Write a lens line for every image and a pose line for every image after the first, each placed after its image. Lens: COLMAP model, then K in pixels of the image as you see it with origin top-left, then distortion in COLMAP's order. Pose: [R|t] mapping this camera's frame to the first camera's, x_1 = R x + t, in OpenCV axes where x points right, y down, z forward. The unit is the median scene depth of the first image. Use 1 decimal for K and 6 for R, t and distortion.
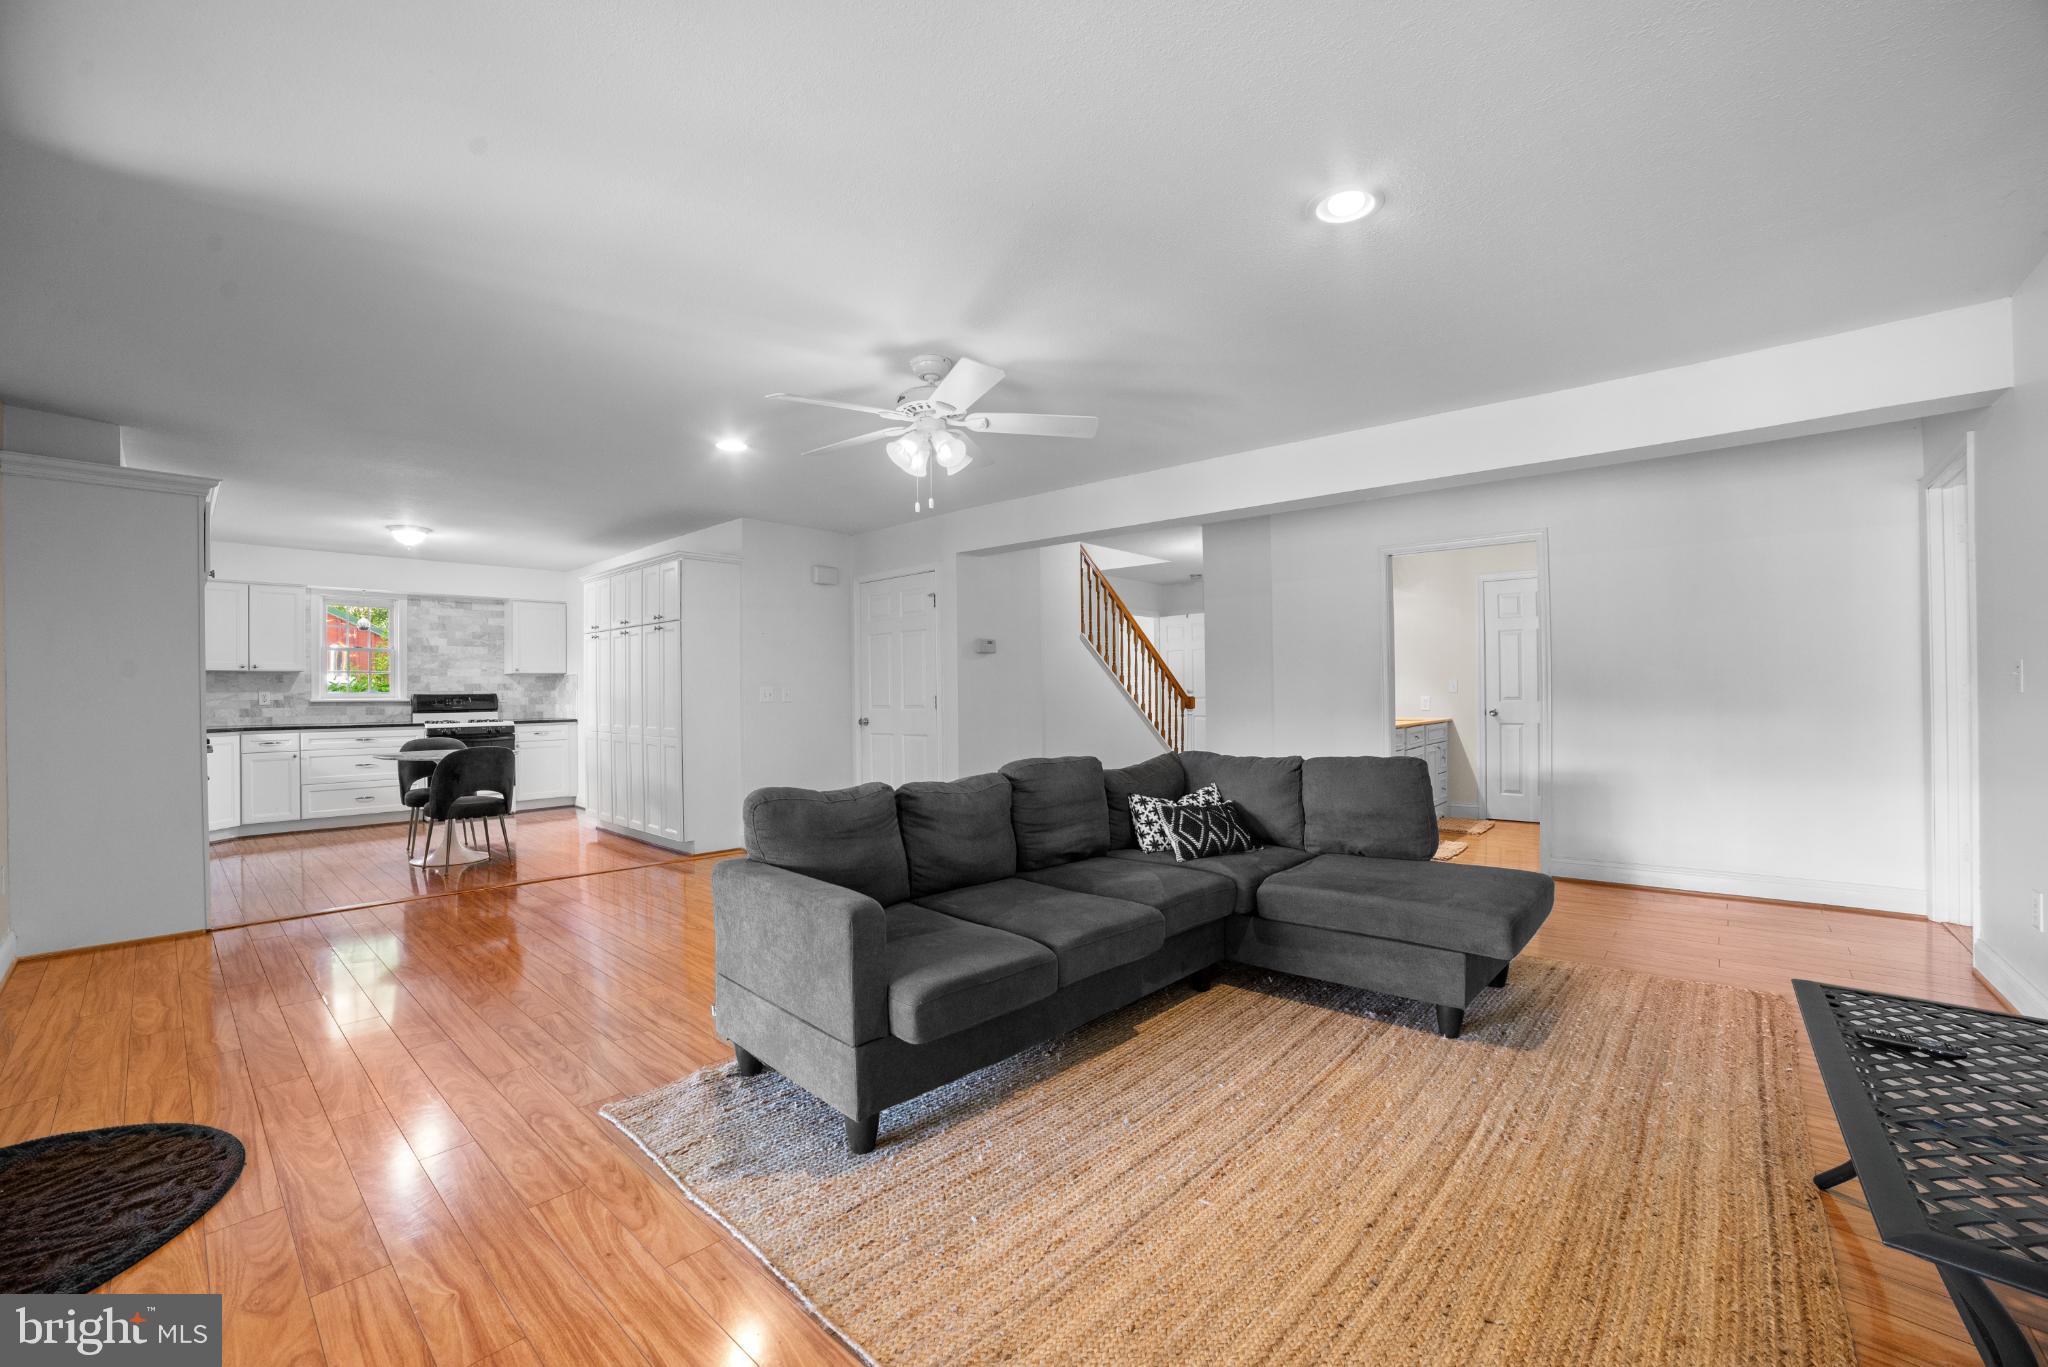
lens RADIAL K [[837.4, 0, 1026.7], [0, 837.4, 686.9], [0, 0, 1]] dist [-0.113361, 0.042846]
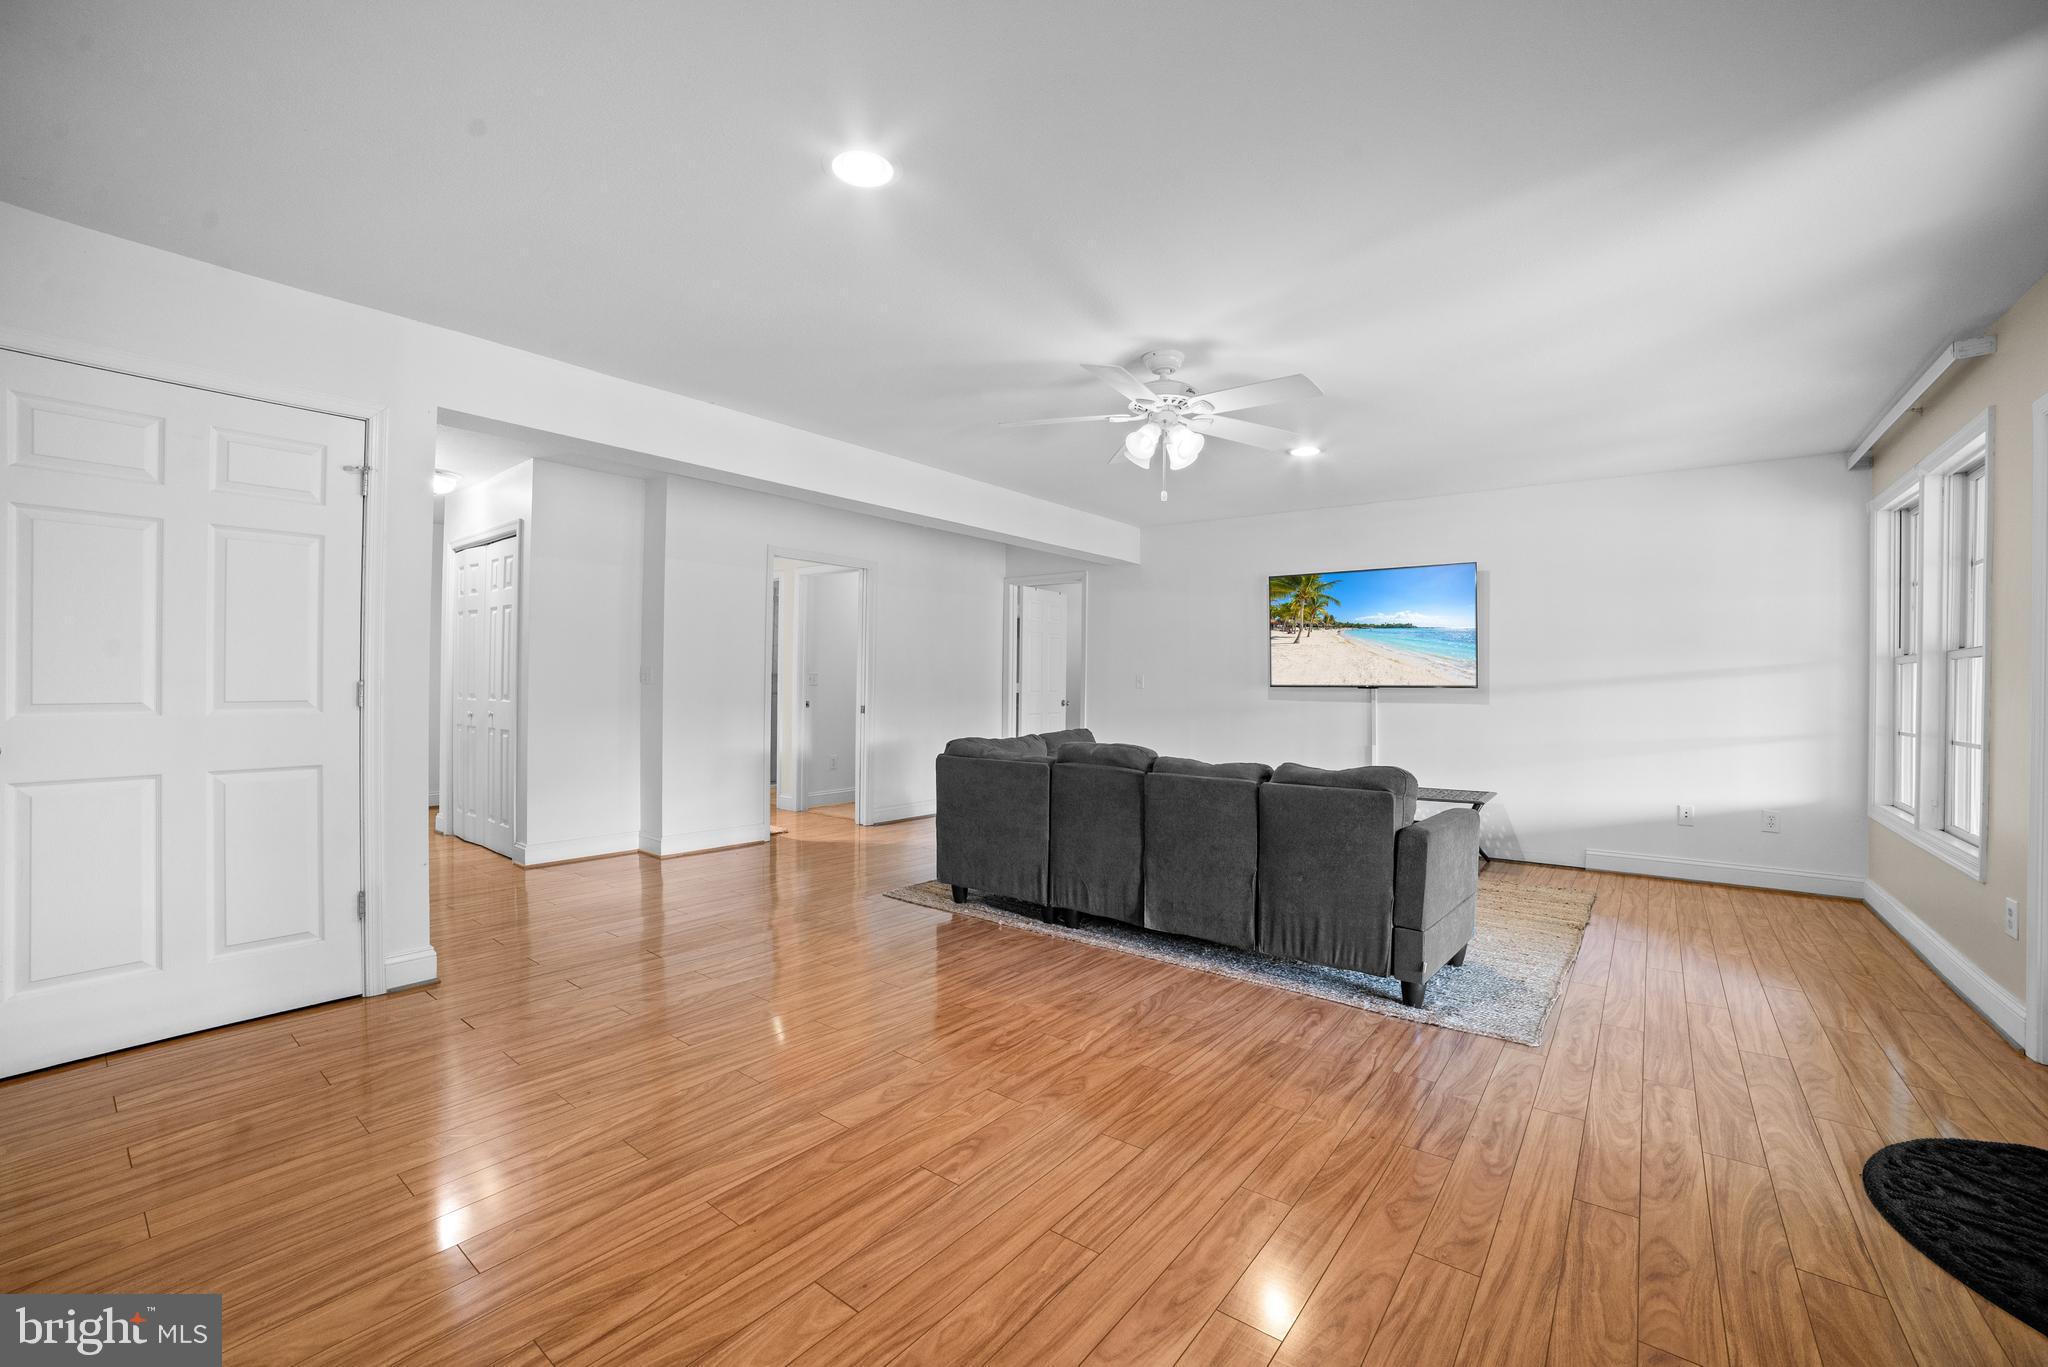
lens RADIAL K [[837.4, 0, 1026.7], [0, 837.4, 686.9], [0, 0, 1]] dist [-0.113361, 0.042846]
pose [[-0.058358, -0.000912, 0.998295, -1.309207], [-0.014419, 0.999896, 0.000070, 0.012705], [-0.998192, -0.014390, -0.058365, 1.441798]]
